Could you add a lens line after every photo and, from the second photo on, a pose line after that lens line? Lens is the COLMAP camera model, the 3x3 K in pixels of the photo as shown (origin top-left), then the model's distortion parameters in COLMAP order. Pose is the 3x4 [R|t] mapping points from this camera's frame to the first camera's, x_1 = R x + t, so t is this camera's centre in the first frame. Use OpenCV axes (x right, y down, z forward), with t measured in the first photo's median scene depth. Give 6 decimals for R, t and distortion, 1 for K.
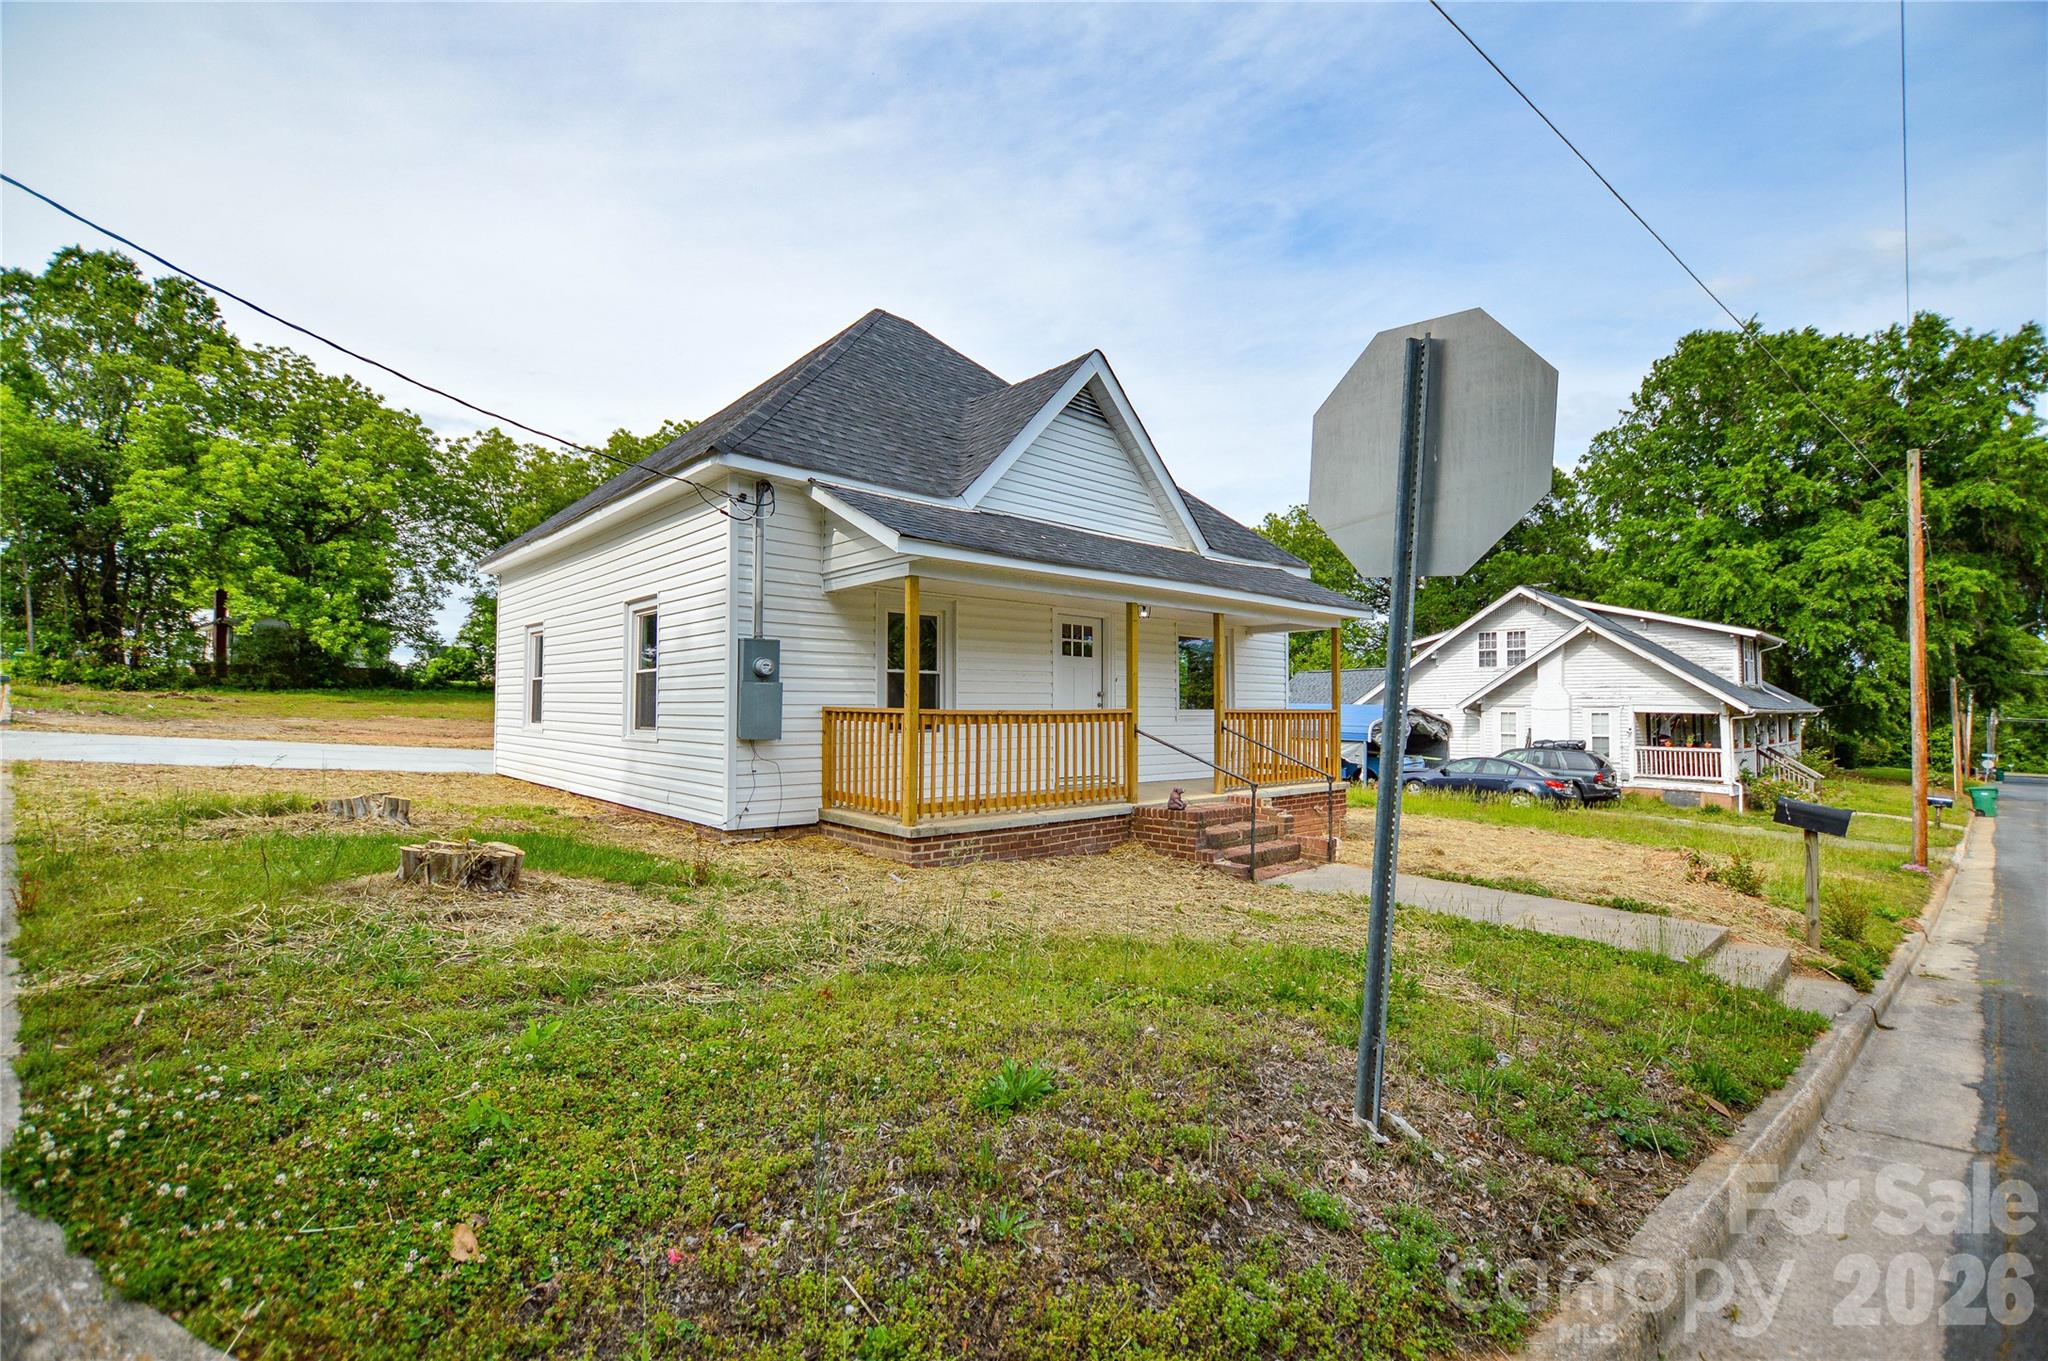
lens RADIAL K [[888.2, 0, 996.1], [0, 888.2, 683.1], [0, 0, 1]] dist [-0.021038, -0.000027]
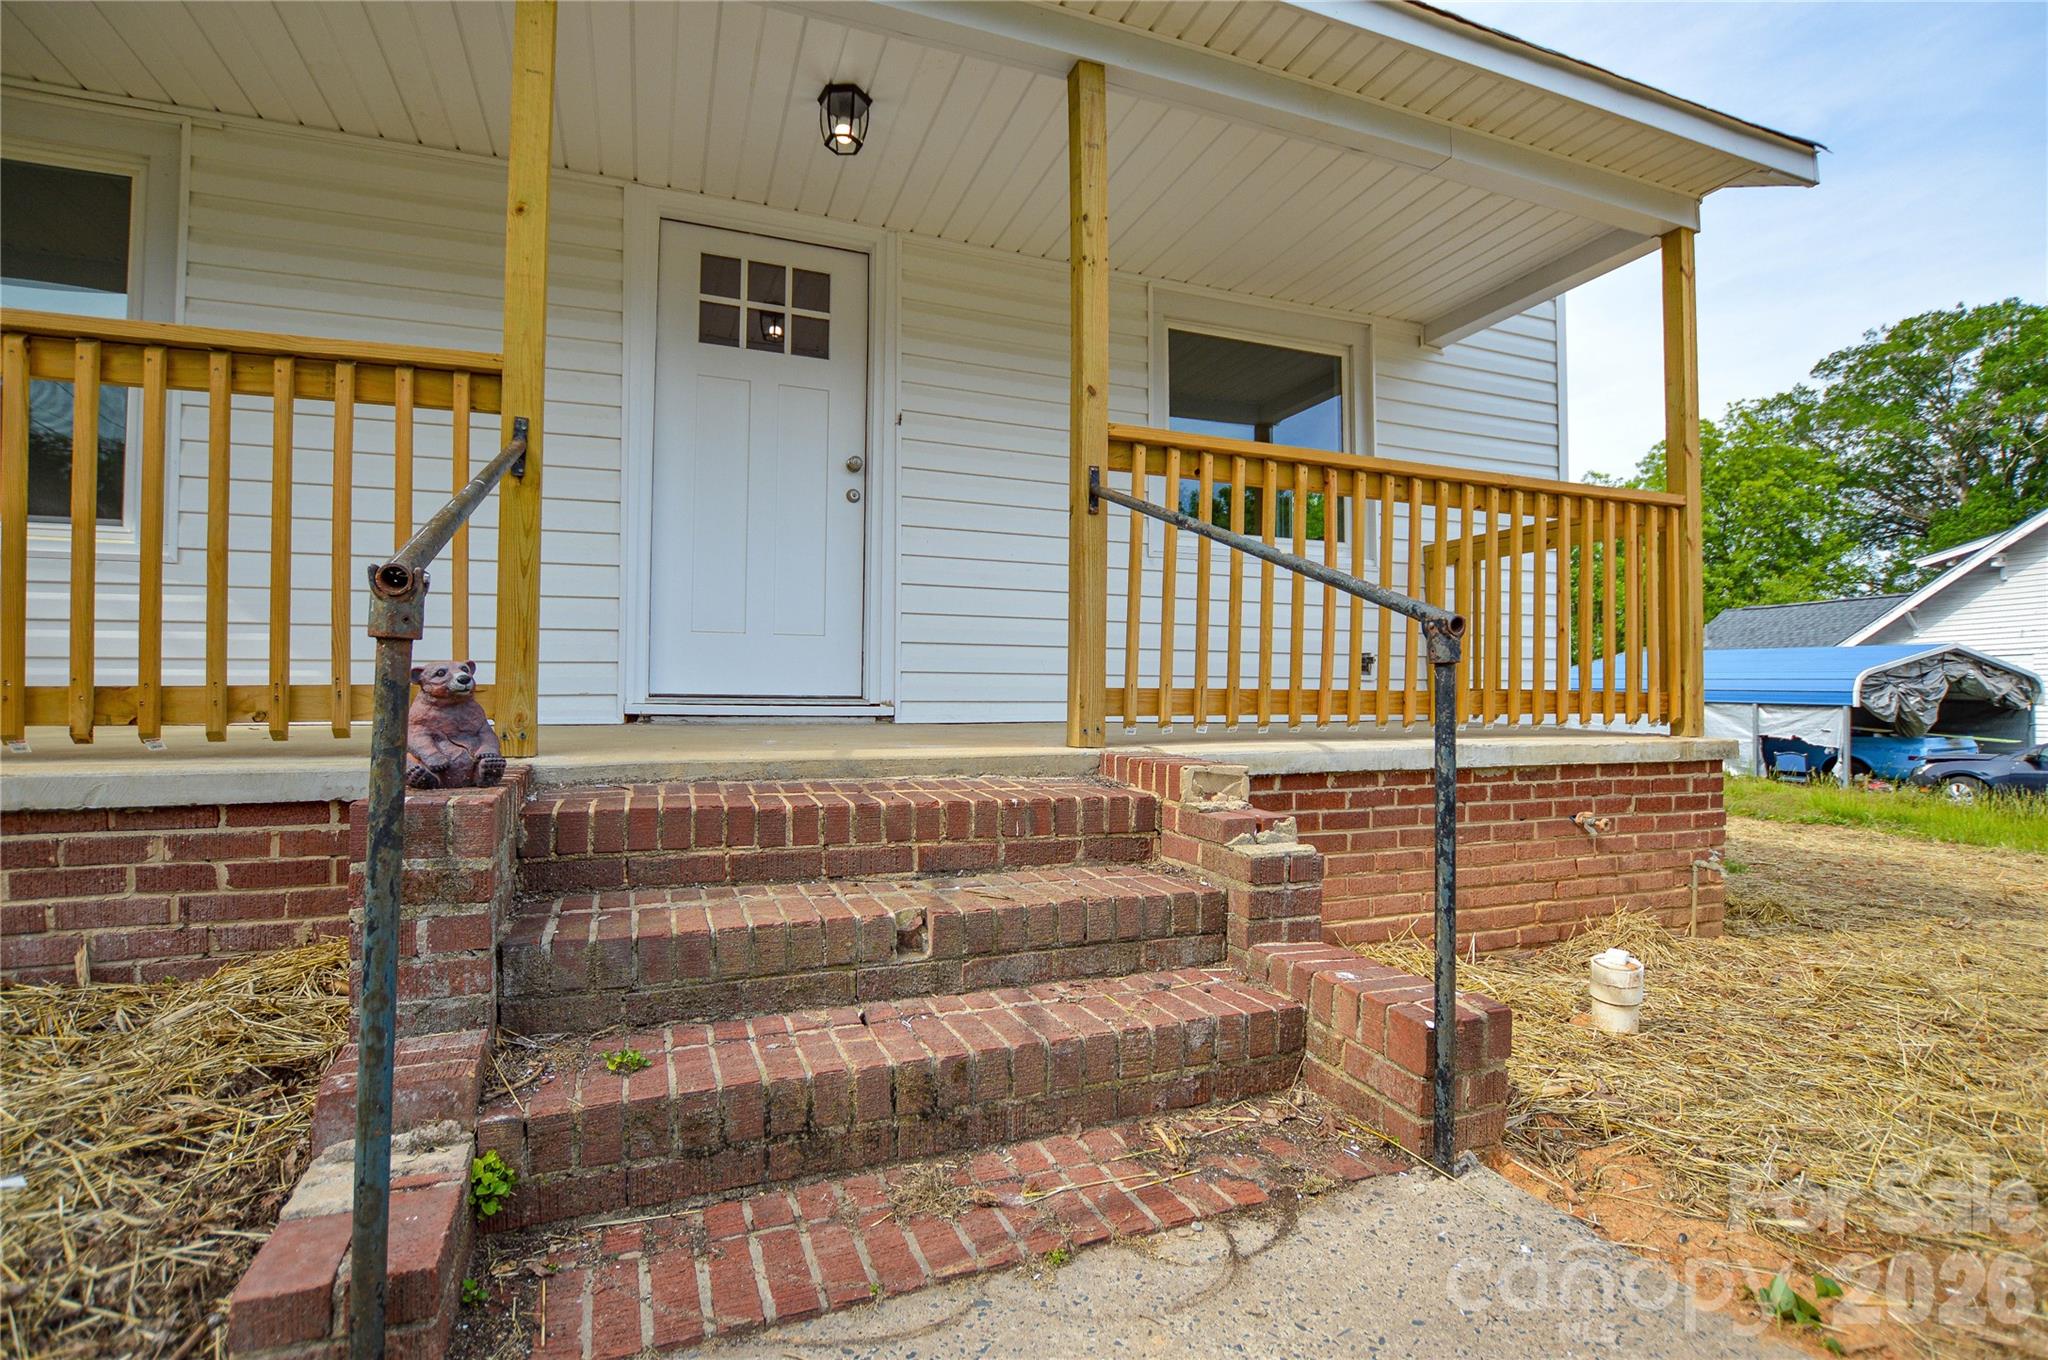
lens RADIAL K [[920.8, 0, 1017.6], [0, 920.8, 681.5], [0, 0, 1]] dist [-0.026291, 0.000312]
pose [[0.936376, -0.002846, -0.350987, 0.308126], [0.007134, 0.999915, 0.010923, 0.095751], [0.350926, -0.012732, 0.936317, 0.692636]]
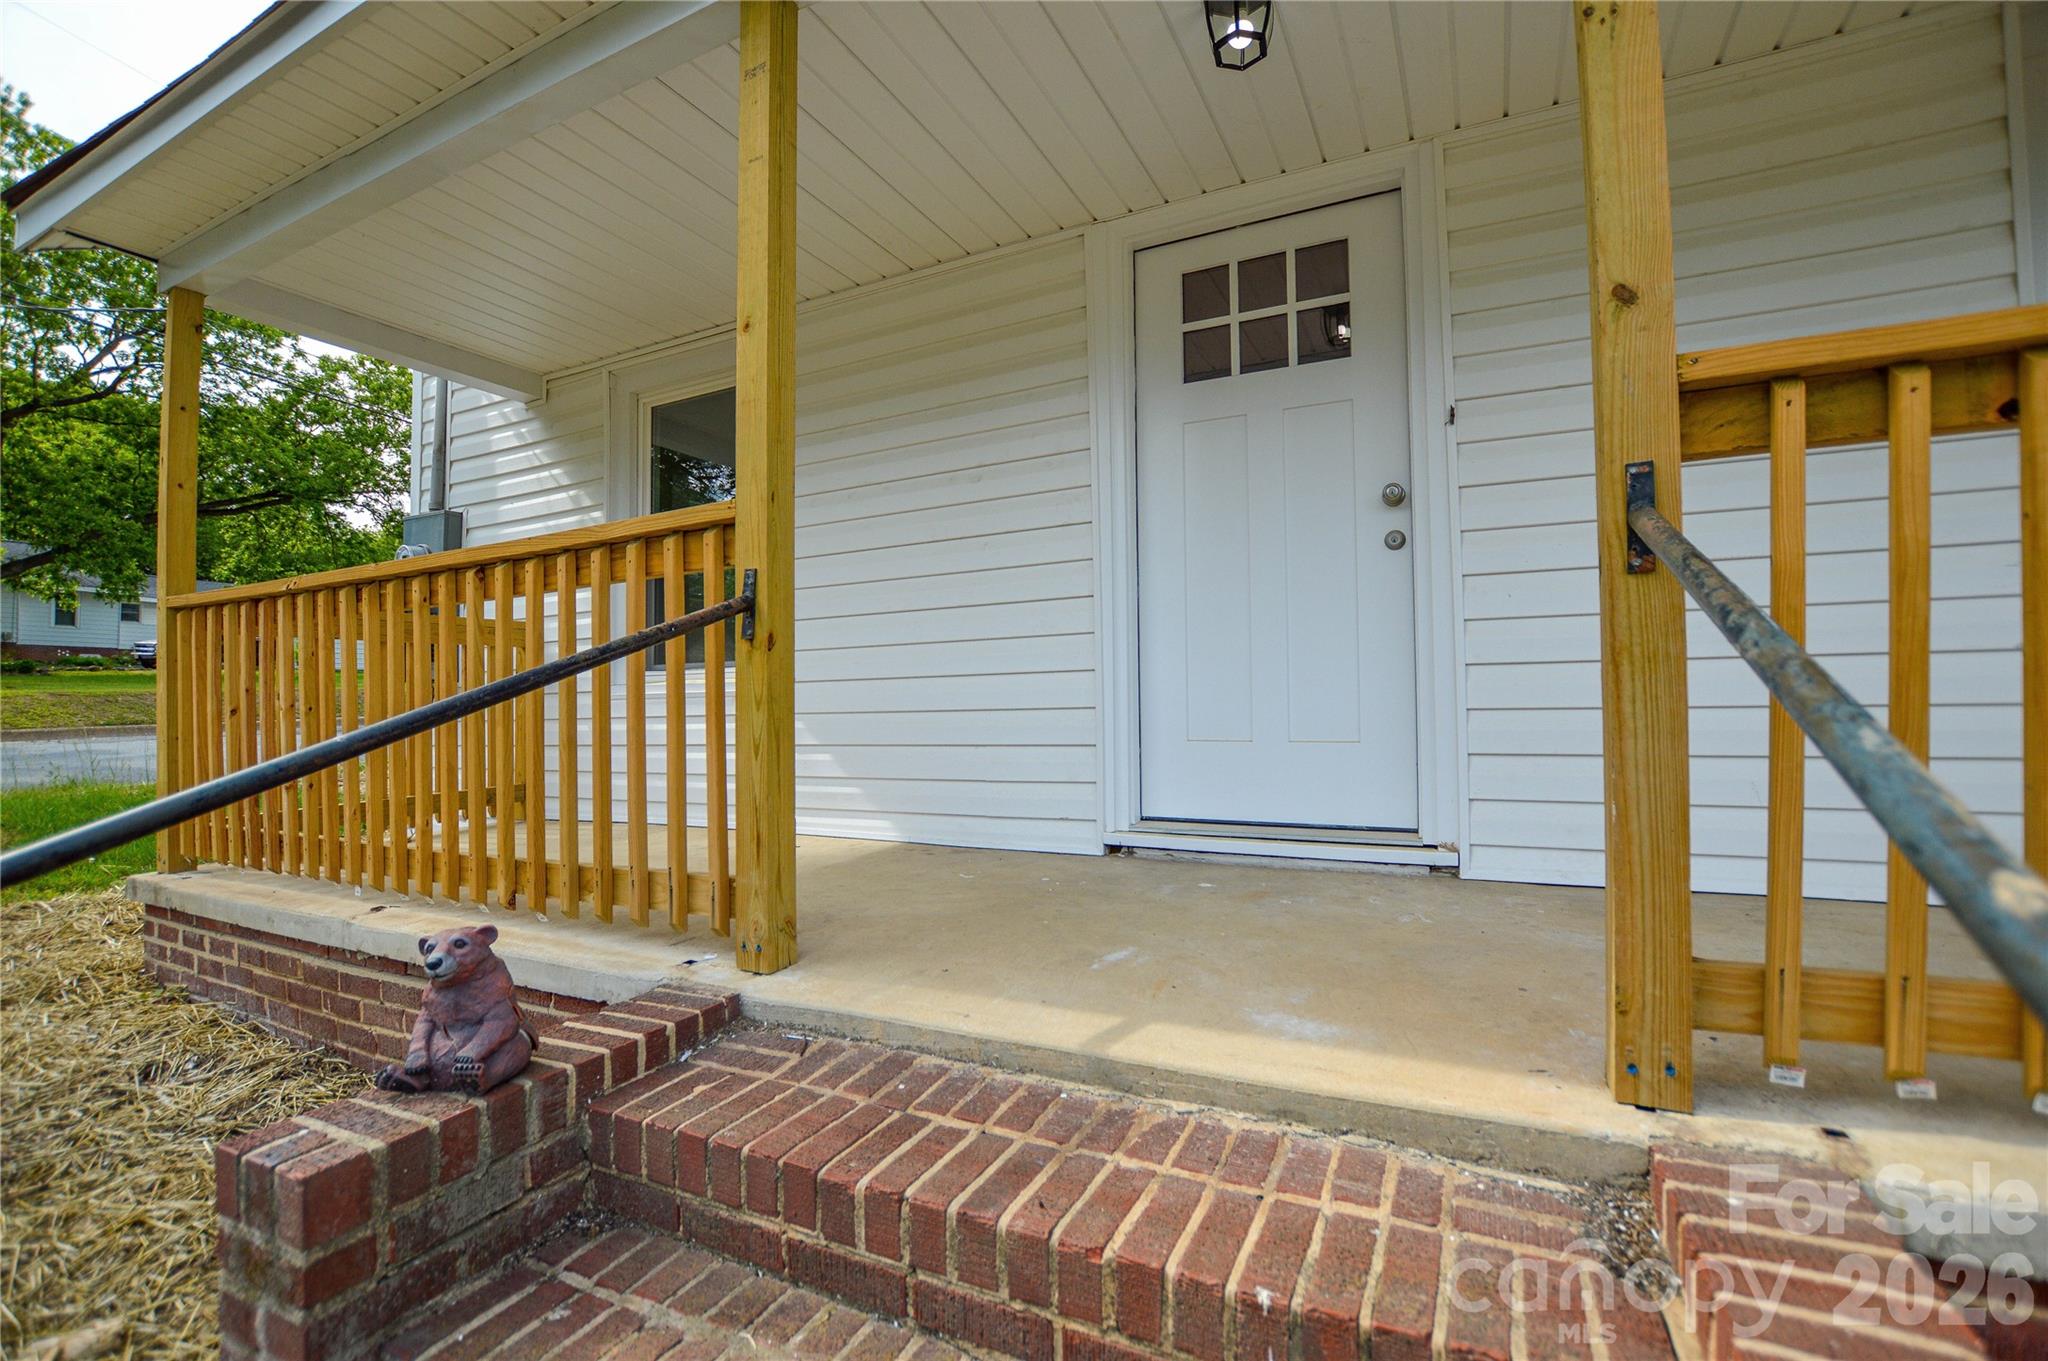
lens RADIAL K [[906.9, 0, 1029.2], [0, 906.9, 686.6], [0, 0, 1]] dist [-0.036673, 0.000528]
pose [[0.375380, -0.031016, -0.926352, 0.309837], [0.039313, 0.999073, -0.017520, 0.066006], [0.926037, -0.029841, 0.376252, 0.825851]]
